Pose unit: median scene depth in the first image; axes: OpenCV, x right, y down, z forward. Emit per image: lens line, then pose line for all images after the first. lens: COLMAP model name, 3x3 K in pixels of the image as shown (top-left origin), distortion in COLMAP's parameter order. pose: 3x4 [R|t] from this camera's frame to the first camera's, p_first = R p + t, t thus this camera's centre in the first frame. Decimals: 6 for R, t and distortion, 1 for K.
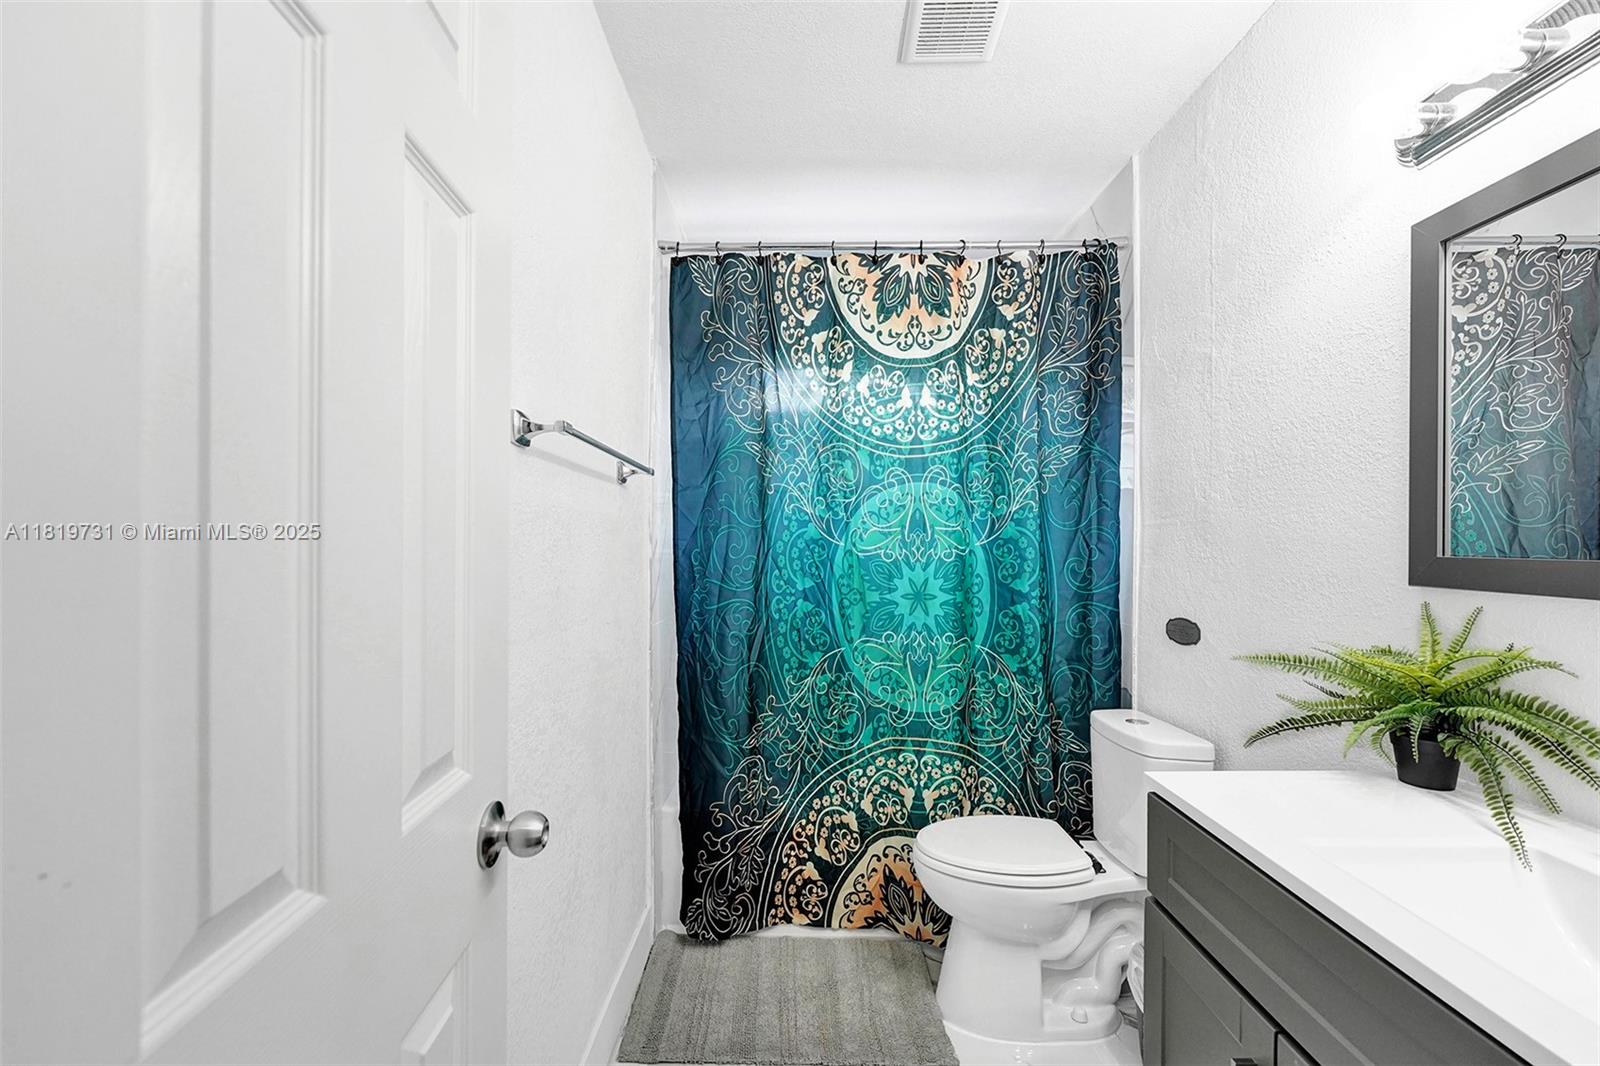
lens RADIAL K [[663.7, 0, 813.3], [0, 663.7, 539.7], [0, 0, 1]] dist [-0.002774, 0.000679]
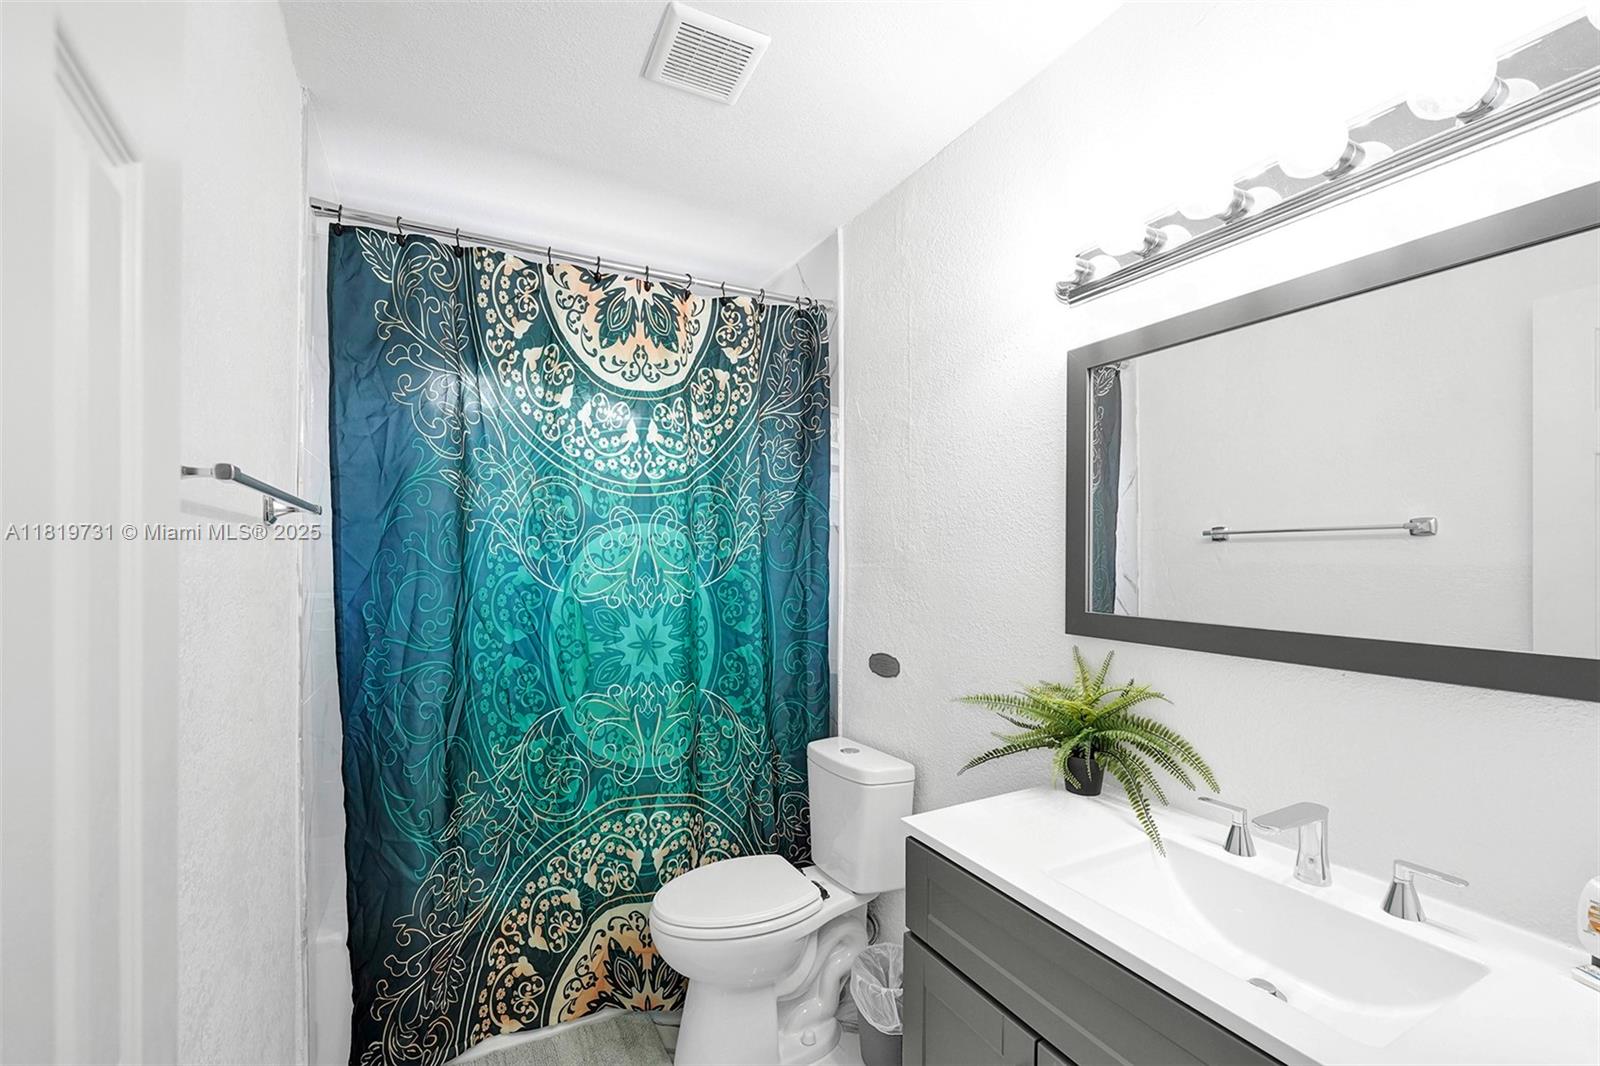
lens RADIAL K [[663.7, 0, 778.5], [0, 663.7, 545.2], [0, 0, 1]] dist [-0.002774, 0.000679]
pose [[0.886057, 0.006571, 0.463530, -0.114241], [-0.009341, 0.999950, 0.003681, -0.061644], [-0.463482, -0.007591, 0.886074, 0.075267]]
